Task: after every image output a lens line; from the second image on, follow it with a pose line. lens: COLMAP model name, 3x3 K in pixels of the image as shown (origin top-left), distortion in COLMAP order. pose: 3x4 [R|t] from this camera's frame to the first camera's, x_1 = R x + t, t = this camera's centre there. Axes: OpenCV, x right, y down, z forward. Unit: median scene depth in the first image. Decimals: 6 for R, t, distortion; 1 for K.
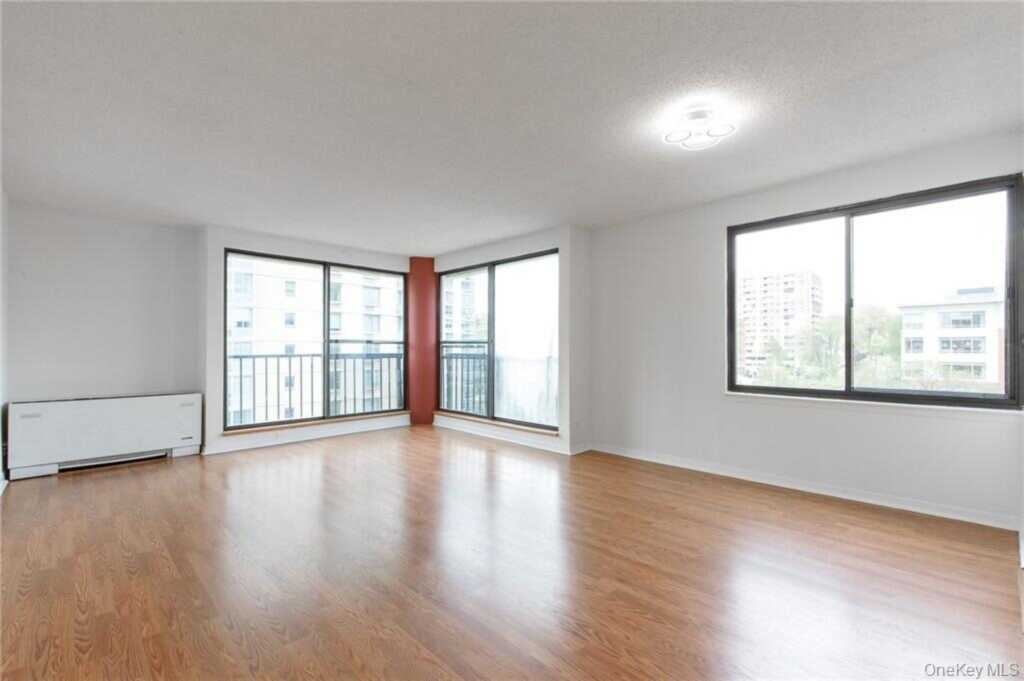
lens RADIAL K [[459.7, 0, 509.8], [0, 459.7, 346.0], [0, 0, 1]] dist [0.002612, 0.000381]
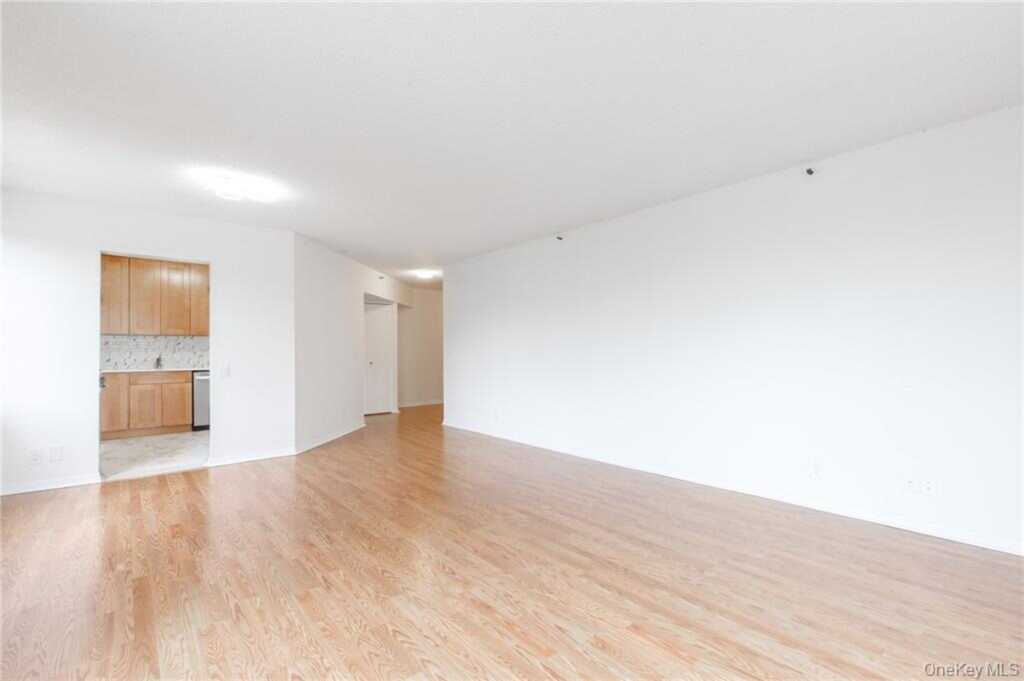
lens RADIAL K [[459.7, 0, 509.8], [0, 459.7, 346.0], [0, 0, 1]] dist [0.002612, 0.000381]
pose [[-0.997712, 0.010135, 0.066847, -0.213725], [0.008570, 0.999683, -0.023662, 0.009377], [-0.067066, -0.023035, -0.997483, 1.048654]]
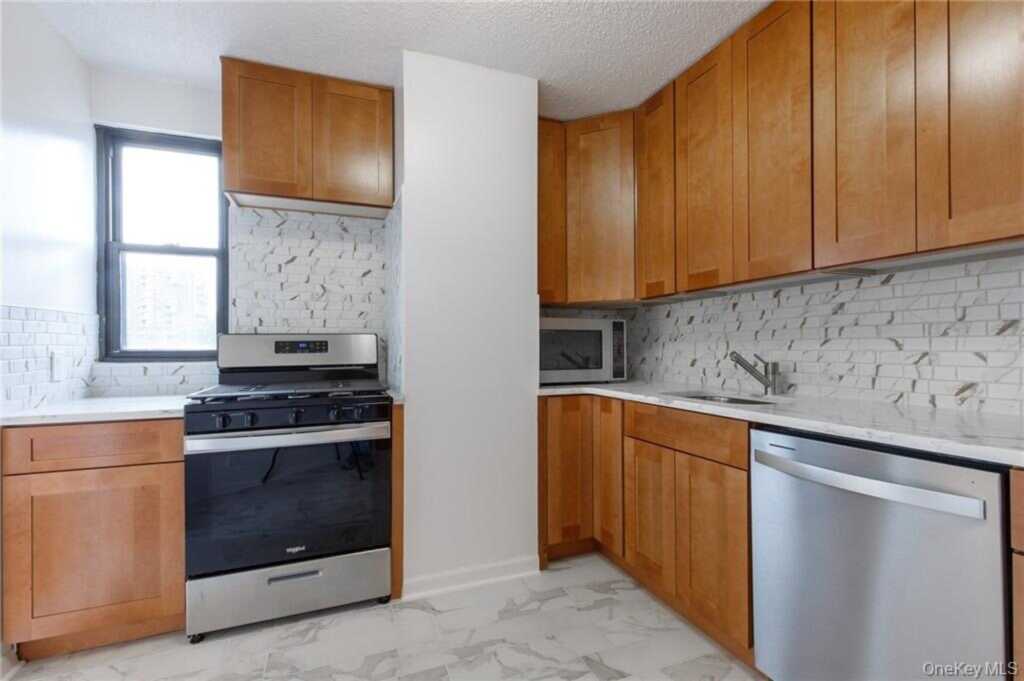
lens RADIAL K [[459.7, 0, 509.8], [0, 459.7, 346.0], [0, 0, 1]] dist [0.002612, 0.000381]
pose [[0.388611, 0.002445, 0.921399, 0.338708], [-0.004626, 0.999989, -0.000702, -0.005203], [-0.921390, -0.003989, 0.388618, 0.012090]]
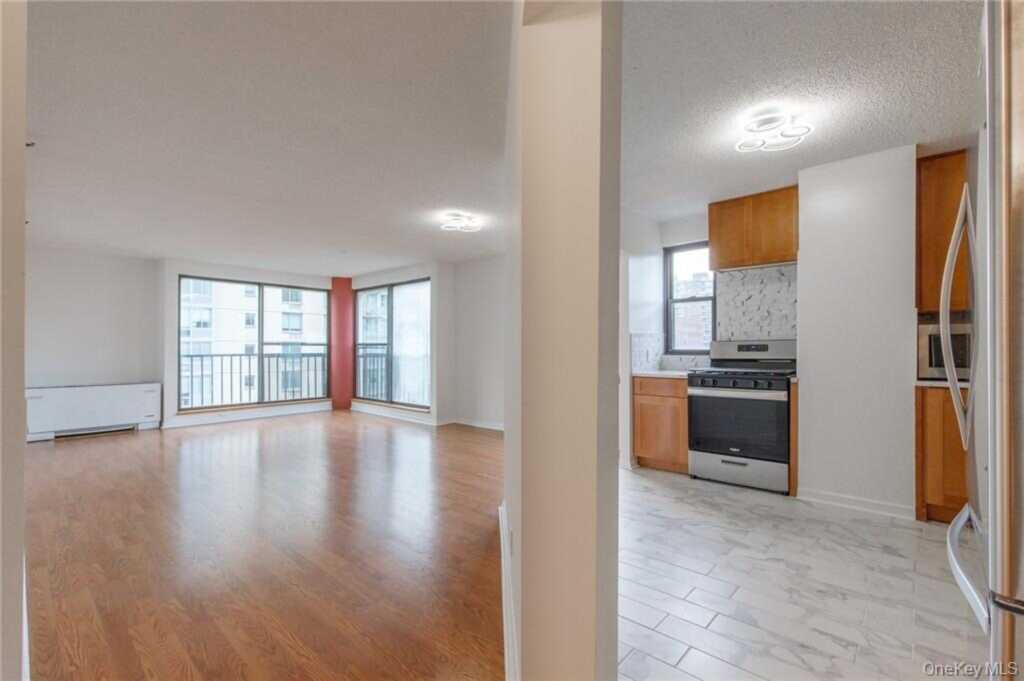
lens RADIAL K [[459.7, 0, 509.8], [0, 459.7, 346.0], [0, 0, 1]] dist [0.002612, 0.000381]
pose [[0.998207, 0.000818, 0.059847, 0.227420], [-0.000962, 0.999997, 0.002368, -0.008254], [-0.059845, -0.002422, 0.998205, -0.342552]]
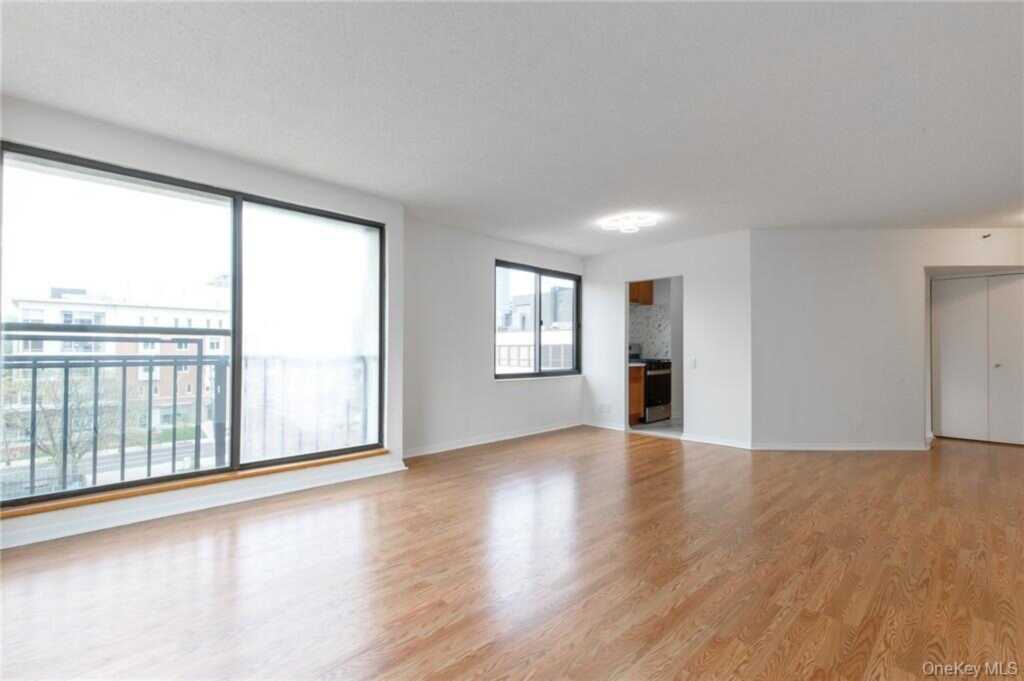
lens RADIAL K [[457.4, 0, 511.3], [0, 457.4, 354.9], [0, 0, 1]] dist [0.000628, 0.000006]
pose [[-0.010489, -0.009886, 0.999896, -0.614433], [-0.013503, 0.999861, 0.009744, 0.007488], [-0.999854, -0.013399, -0.010621, 0.676775]]
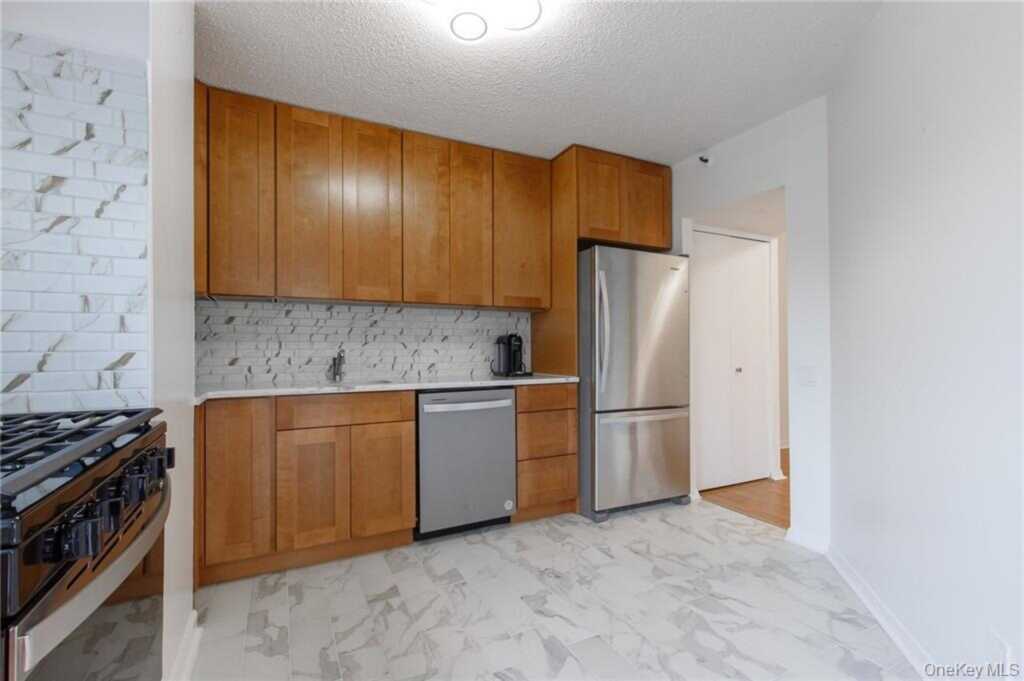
lens RADIAL K [[459.7, 0, 509.8], [0, 459.7, 346.0], [0, 0, 1]] dist [0.002612, 0.000381]
pose [[-0.955162, 0.005882, 0.296024, 0.416471], [0.000403, 0.999828, -0.018566, 0.002746], [-0.296082, -0.017614, -0.955000, 0.373491]]
